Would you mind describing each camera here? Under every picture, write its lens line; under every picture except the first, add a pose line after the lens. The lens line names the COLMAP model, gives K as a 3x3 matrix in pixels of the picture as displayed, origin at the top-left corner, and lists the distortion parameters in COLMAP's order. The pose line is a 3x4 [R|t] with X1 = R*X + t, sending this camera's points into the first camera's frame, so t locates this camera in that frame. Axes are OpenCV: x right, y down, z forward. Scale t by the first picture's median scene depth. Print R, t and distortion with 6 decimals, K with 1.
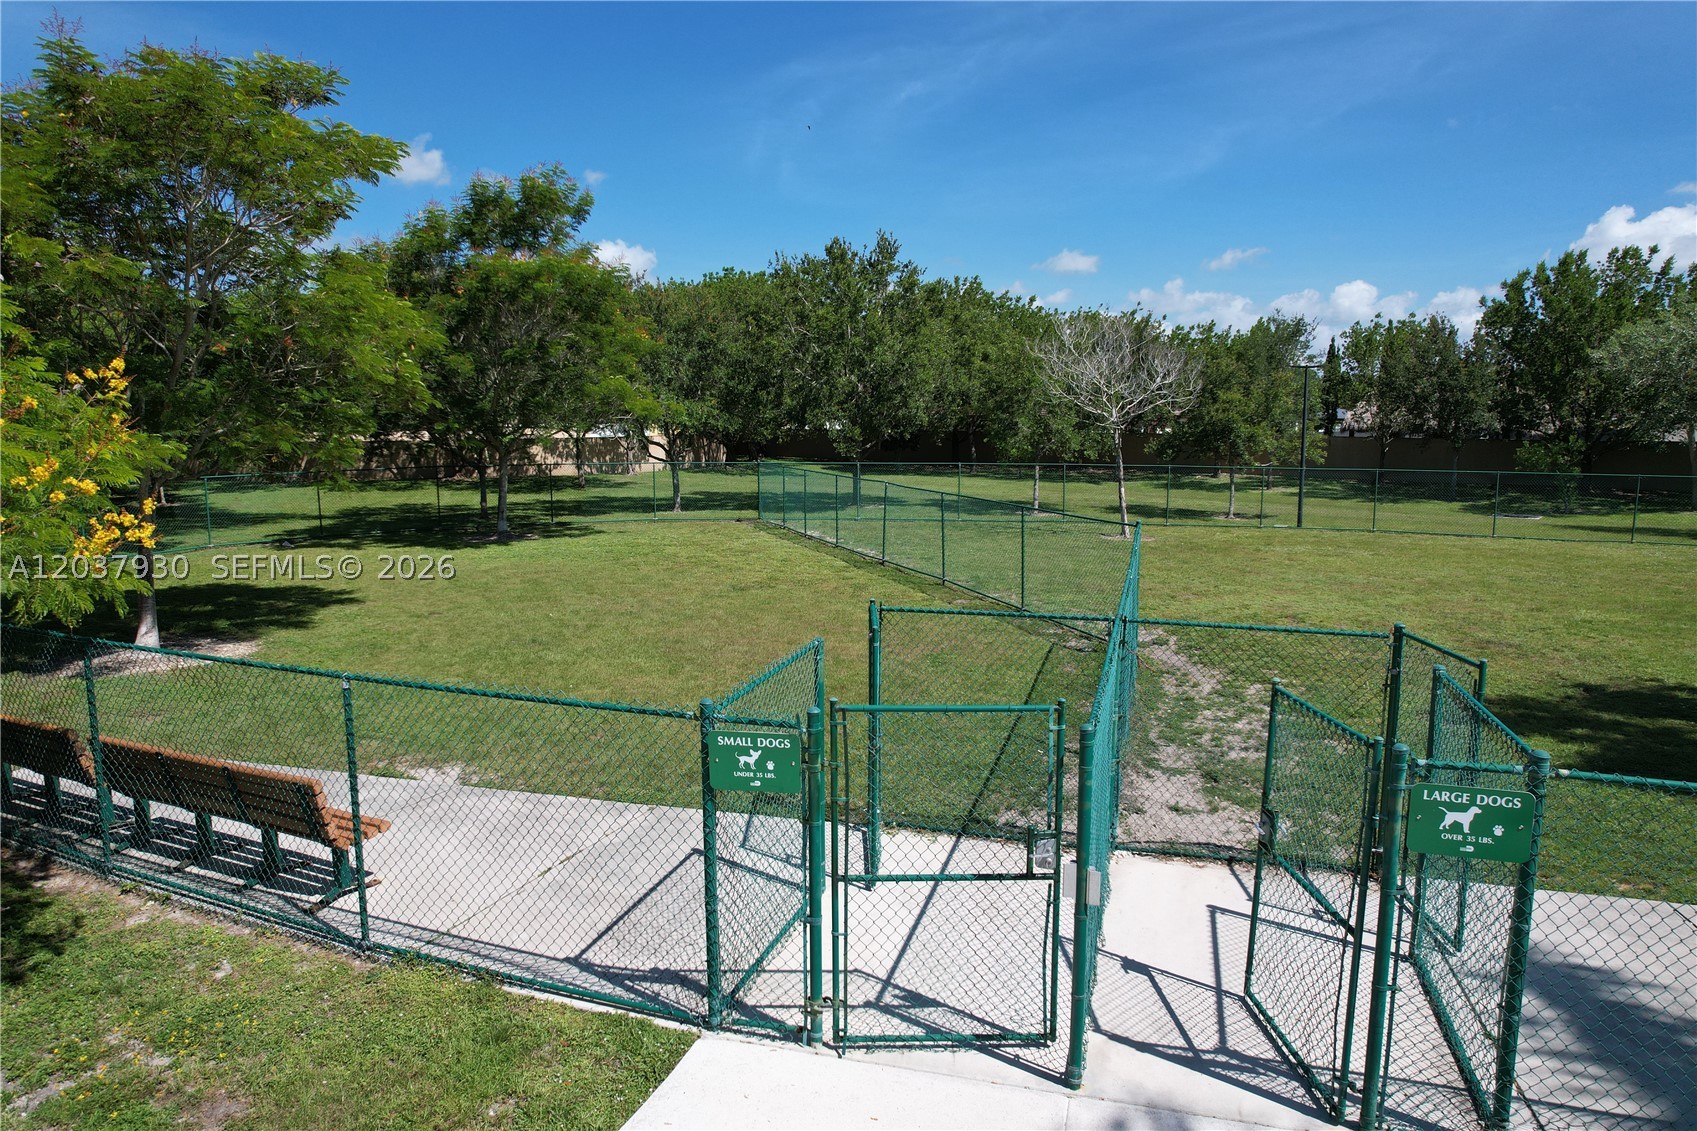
lens RADIAL K [[1103.4, 0, 848.5], [0, 1103.4, 565.5], [0, 0, 1]] dist [-0.090987, 0.086738]
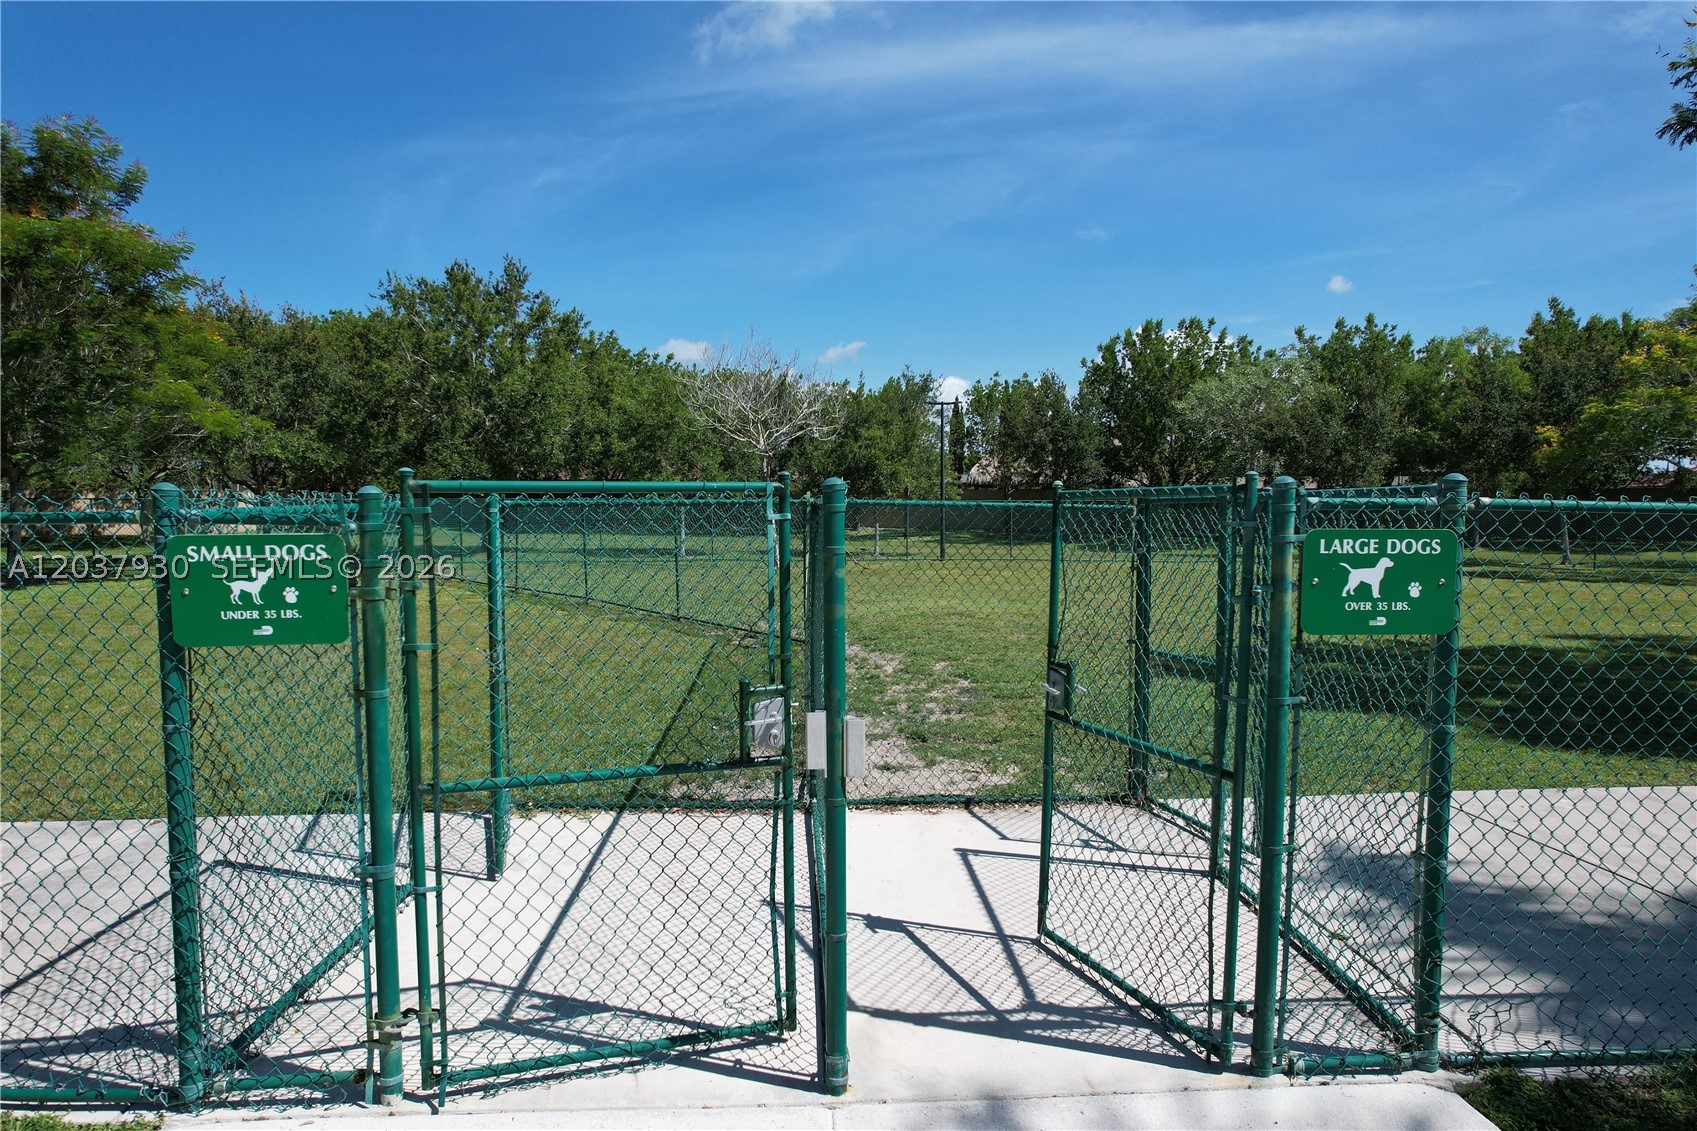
lens RADIAL K [[1065.6, 0, 849.4], [0, 1065.6, 583.0], [0, 0, 1]] dist [-0.073839, 0.068906]
pose [[0.944855, -0.020516, 0.326845, 0.019277], [0.046254, 0.996391, -0.071170, 0.178183], [-0.324205, 0.082363, 0.942394, 0.309027]]
